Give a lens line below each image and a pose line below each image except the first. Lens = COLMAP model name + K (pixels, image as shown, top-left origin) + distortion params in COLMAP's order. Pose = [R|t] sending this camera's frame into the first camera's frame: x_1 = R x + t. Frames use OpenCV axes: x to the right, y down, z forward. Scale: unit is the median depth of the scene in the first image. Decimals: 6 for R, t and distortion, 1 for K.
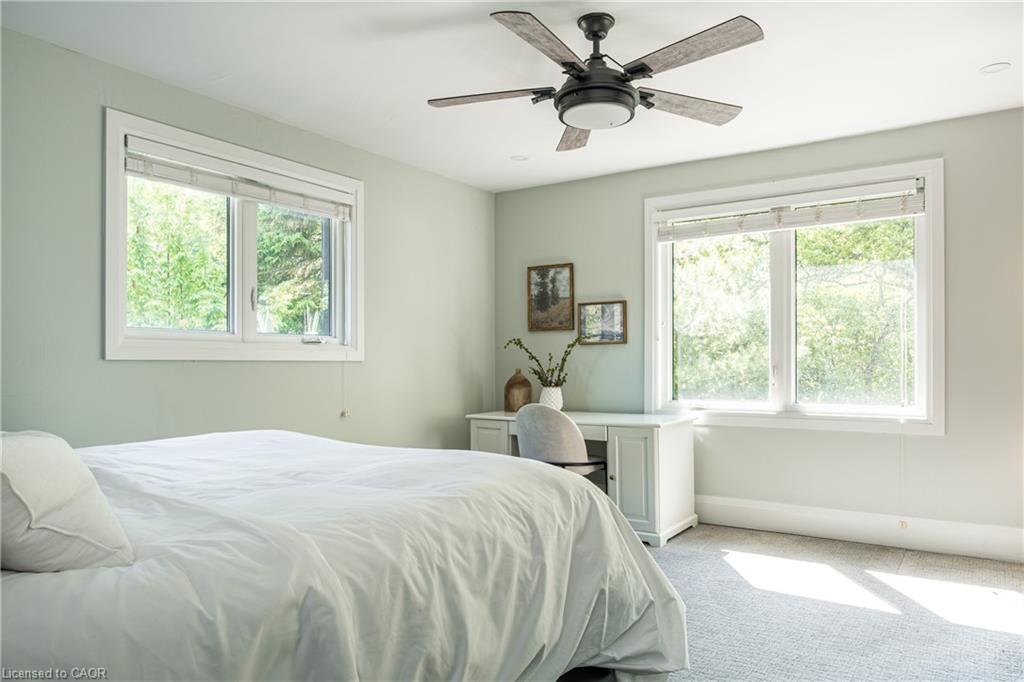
lens RADIAL K [[701.3, 0, 510.4], [0, 701.3, 346.3], [0, 0, 1]] dist [-0.001300, 0.001740]
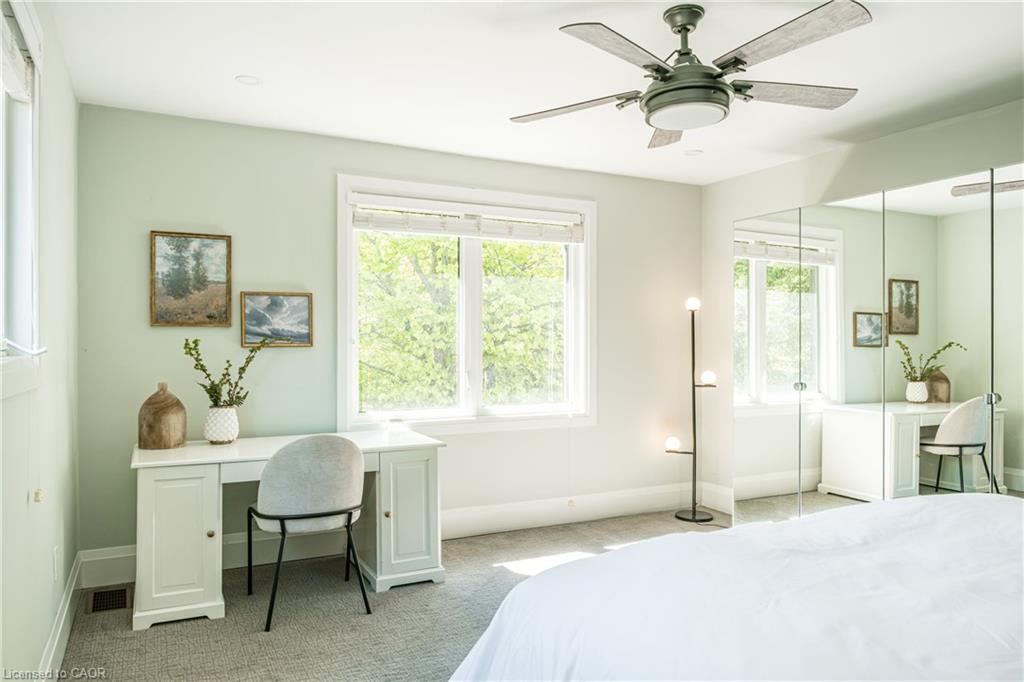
lens RADIAL K [[701.3, 0, 509.8], [0, 701.3, 341.8], [0, 0, 1]] dist [-0.001300, 0.001740]
pose [[0.495447, 0.008977, 0.868592, -0.418426], [-0.018863, 0.999822, 0.000426, -0.014442], [-0.868433, -0.016595, 0.495528, 0.399885]]
